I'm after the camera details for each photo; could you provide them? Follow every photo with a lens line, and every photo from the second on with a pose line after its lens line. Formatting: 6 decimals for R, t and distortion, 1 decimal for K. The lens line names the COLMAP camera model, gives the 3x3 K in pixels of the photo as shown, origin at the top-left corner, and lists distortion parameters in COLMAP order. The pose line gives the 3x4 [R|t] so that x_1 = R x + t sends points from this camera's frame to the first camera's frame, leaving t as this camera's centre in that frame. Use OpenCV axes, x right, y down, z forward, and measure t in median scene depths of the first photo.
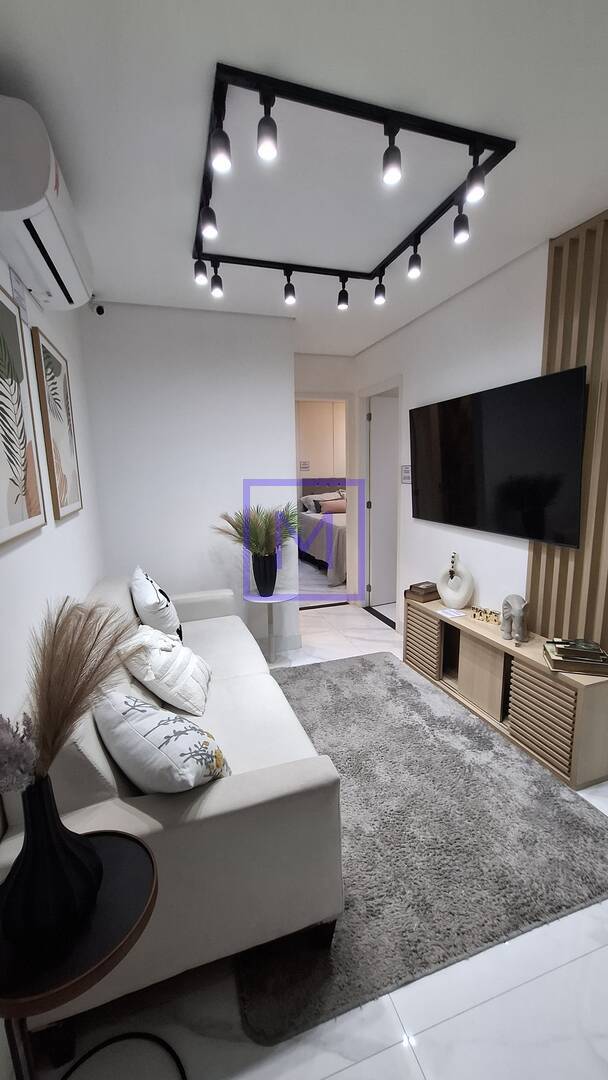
lens RADIAL K [[428.2, 0, 301.6], [0, 428.2, 546.5], [0, 0, 1]] dist [-0.006984, 0.002397]
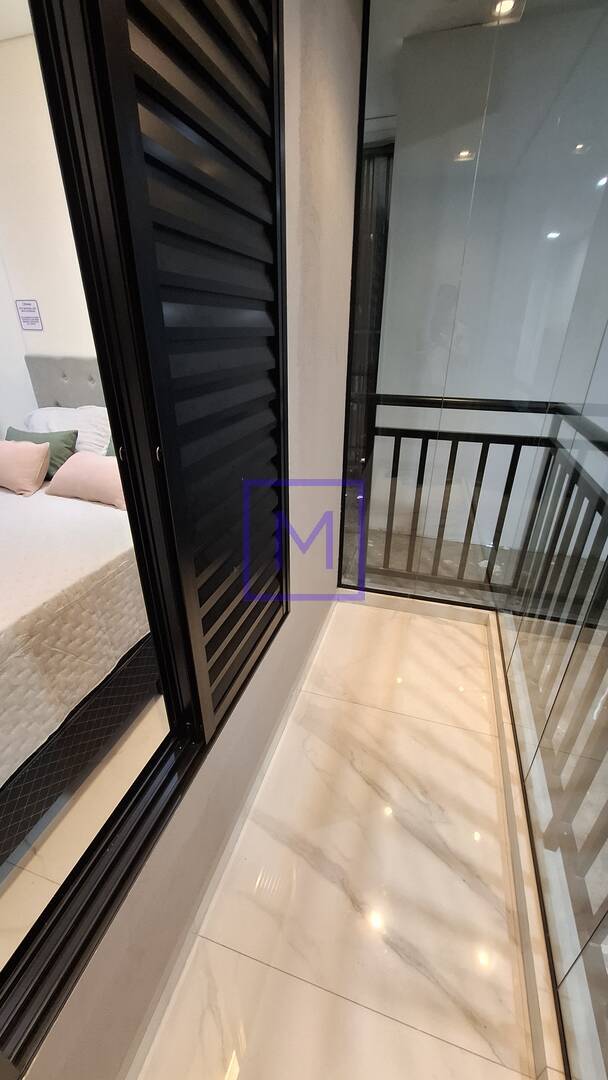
lens RADIAL K [[428.2, 0, 304.6], [0, 428.2, 544.0], [0, 0, 1]] dist [-0.006984, 0.002397]
pose [[0.815930, 0.284503, -0.503306, 0.402758], [-0.130134, 0.938579, 0.319584, -0.155240], [0.563315, -0.195261, 0.802838, 0.824578]]
